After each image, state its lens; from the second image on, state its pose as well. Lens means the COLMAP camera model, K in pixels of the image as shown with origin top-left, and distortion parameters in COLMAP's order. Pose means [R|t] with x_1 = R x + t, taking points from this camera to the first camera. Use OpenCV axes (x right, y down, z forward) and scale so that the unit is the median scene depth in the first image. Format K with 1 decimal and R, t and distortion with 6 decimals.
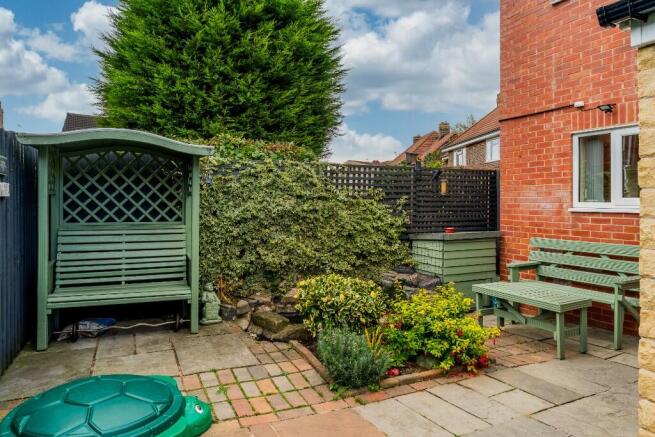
lens RADIAL K [[423.4, 0, 325.4], [0, 423.4, 202.4], [0, 0, 1]] dist [0.001547, 0.000871]
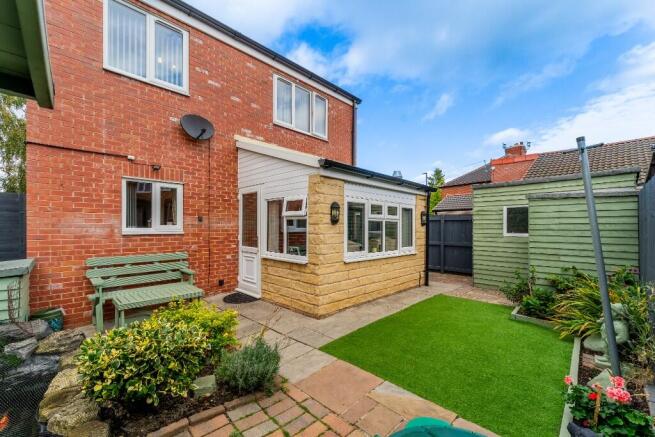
lens RADIAL K [[263.4, 0, 325.6], [0, 263.4, 230.6], [0, 0, 1]] dist [0.000068, -0.000013]
pose [[-0.302074, -0.018971, 0.953096, -0.425832], [-0.004514, 0.999819, 0.018471, -0.010476], [-0.953274, 0.001277, -0.302105, 0.650442]]
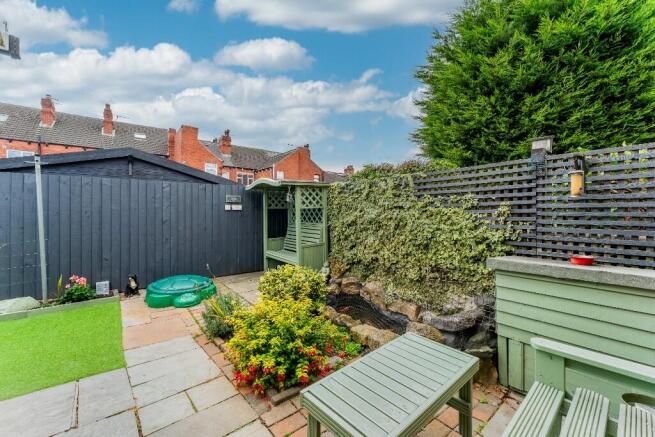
lens RADIAL K [[269.8, 0, 321.4], [0, 269.8, 205.9], [0, 0, 1]] dist [-0.000771, -0.000005]
pose [[0.226156, -0.024297, -0.973788, 0.689869], [0.003141, 0.999702, -0.024214, 0.002566], [0.974086, 0.002417, 0.226165, 0.709481]]
